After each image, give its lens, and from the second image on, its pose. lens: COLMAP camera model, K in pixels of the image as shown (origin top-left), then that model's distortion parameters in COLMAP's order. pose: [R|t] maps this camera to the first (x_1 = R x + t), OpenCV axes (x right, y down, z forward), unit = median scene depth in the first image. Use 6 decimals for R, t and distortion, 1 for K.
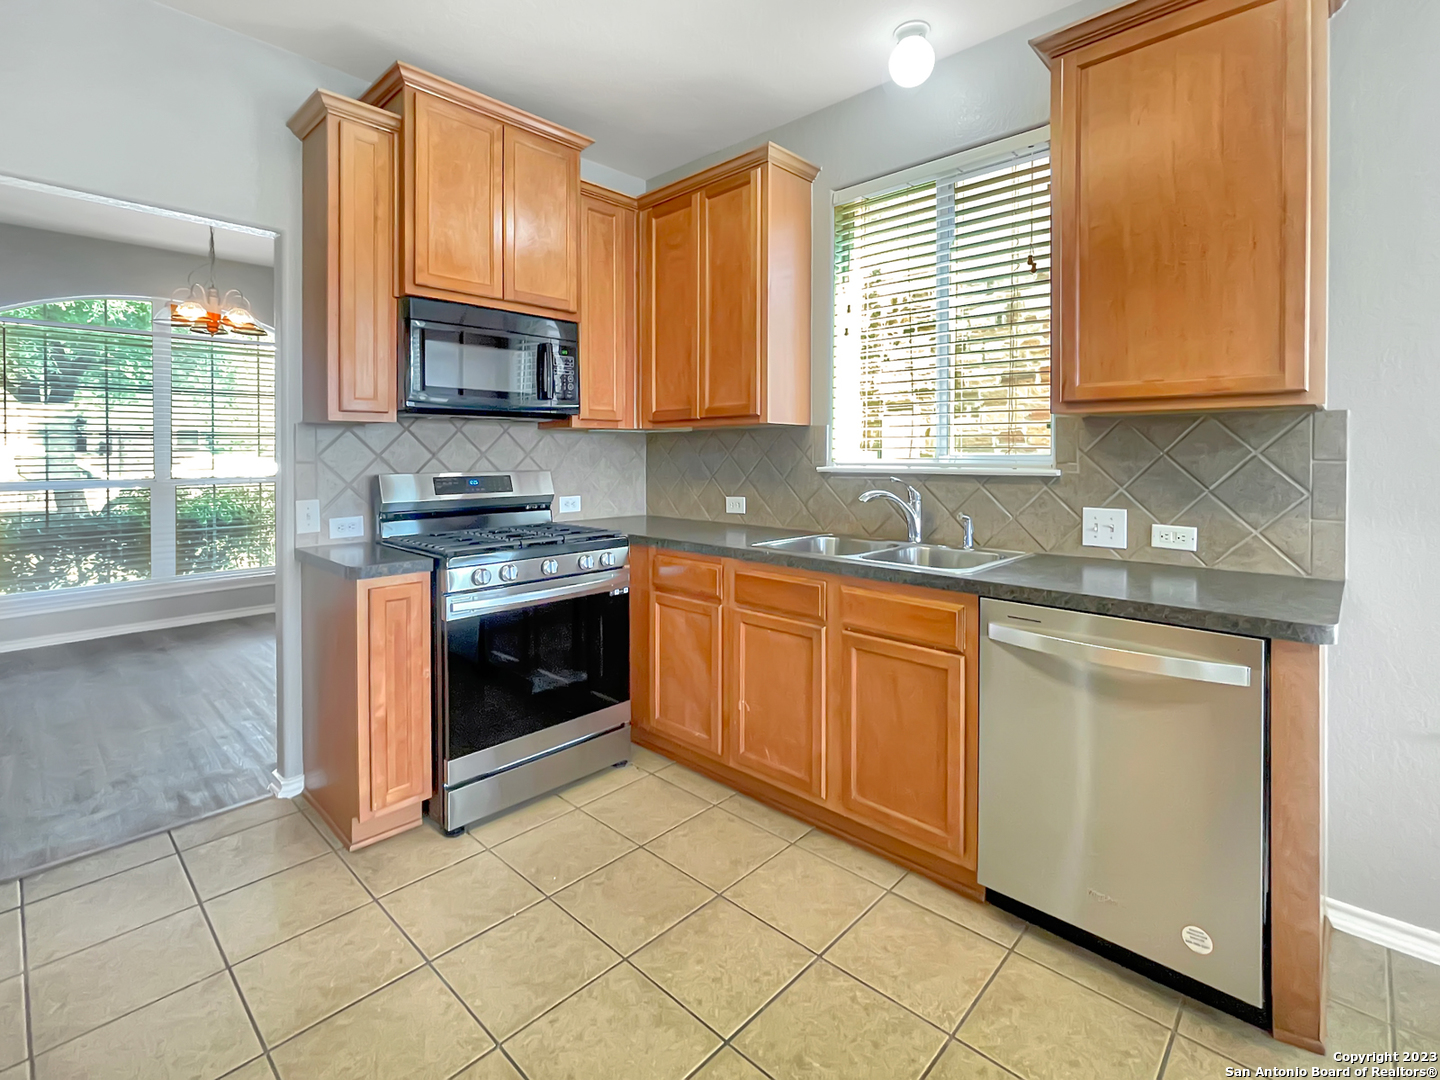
lens RADIAL K [[661.7, 0, 680.8], [0, 661.7, 461.3], [0, 0, 1]] dist [-0.010000, 0.001570]
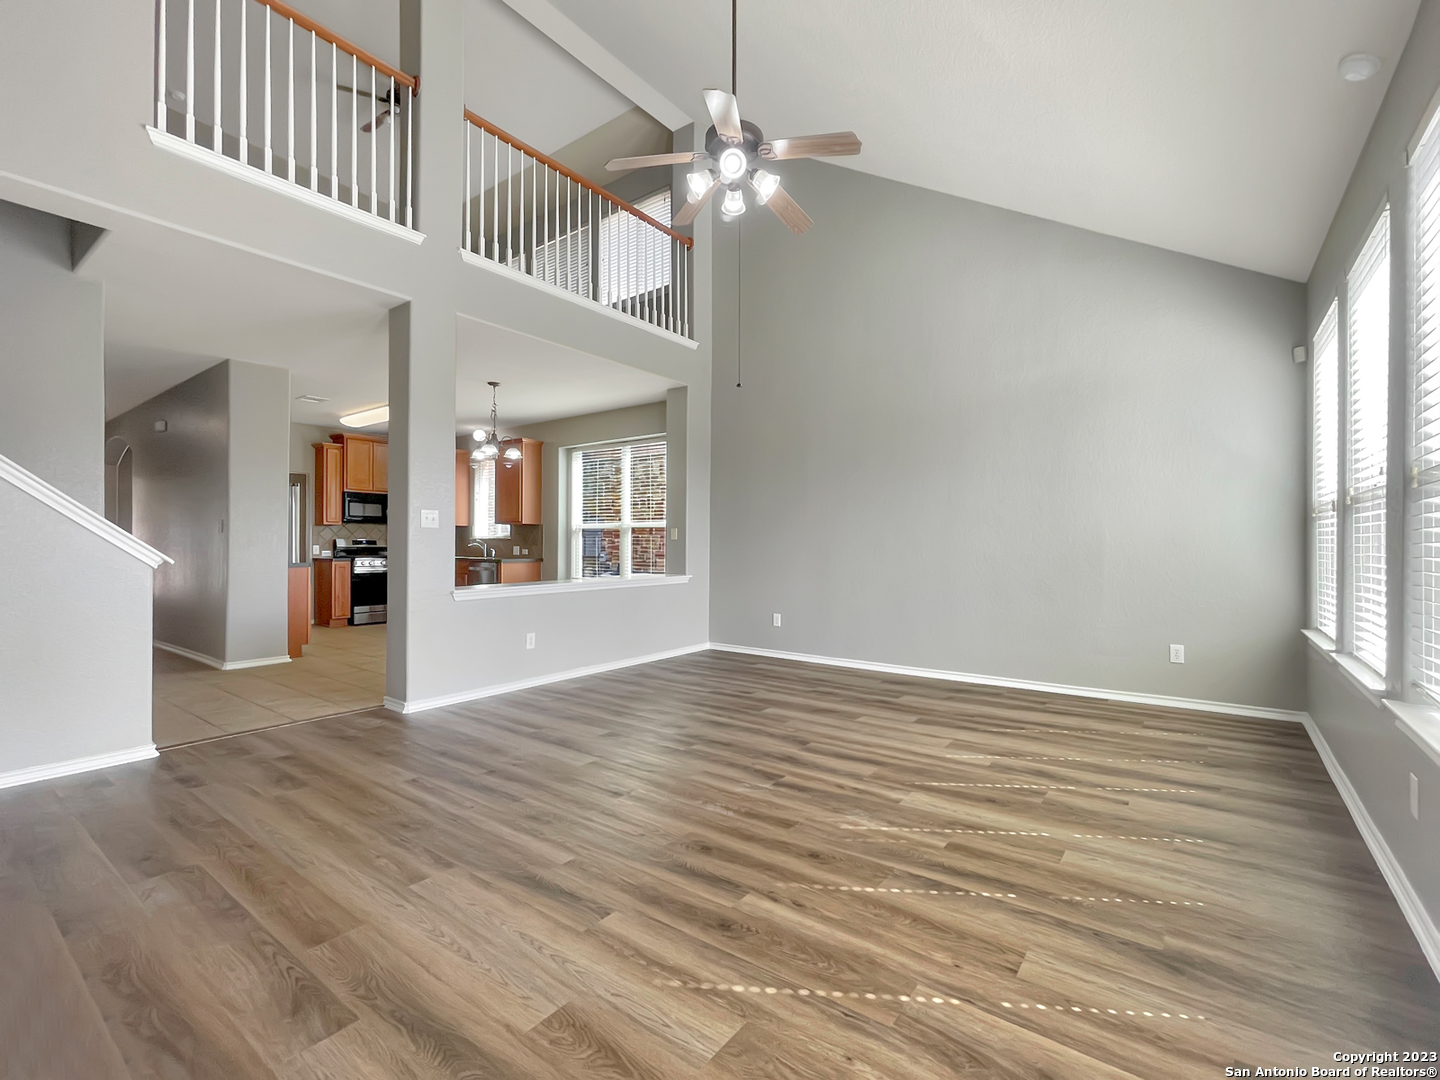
lens RADIAL K [[661.7, 0, 718.8], [0, 661.7, 547.8], [0, 0, 1]] dist [-0.010000, 0.001570]
pose [[0.990455, 0.003228, 0.137797, 1.127339], [-0.002045, 0.999960, -0.008726, 0.097675], [-0.137820, 0.008361, 0.990422, -2.877020]]
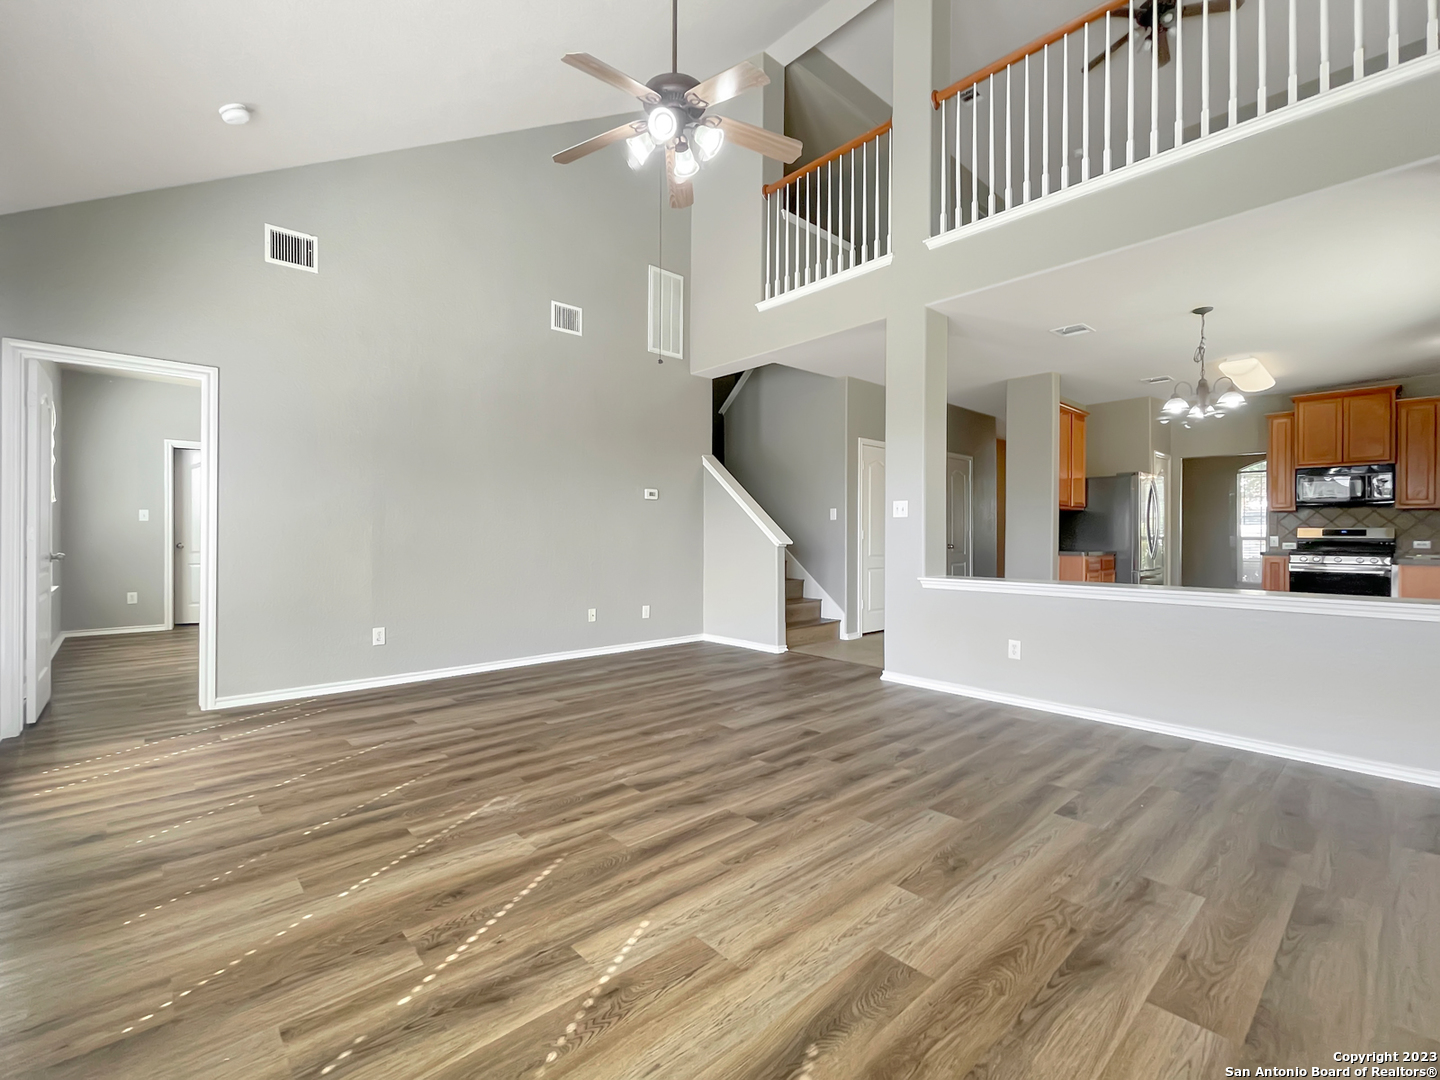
lens RADIAL K [[661.7, 0, 719.6], [0, 661.7, 534.6], [0, 0, 1]] dist [-0.010000, 0.001570]
pose [[-0.070121, 0.001470, -0.997537, 2.615500], [-0.018044, 0.999833, 0.002742, 0.086761], [0.997375, 0.018192, -0.070083, -1.342466]]
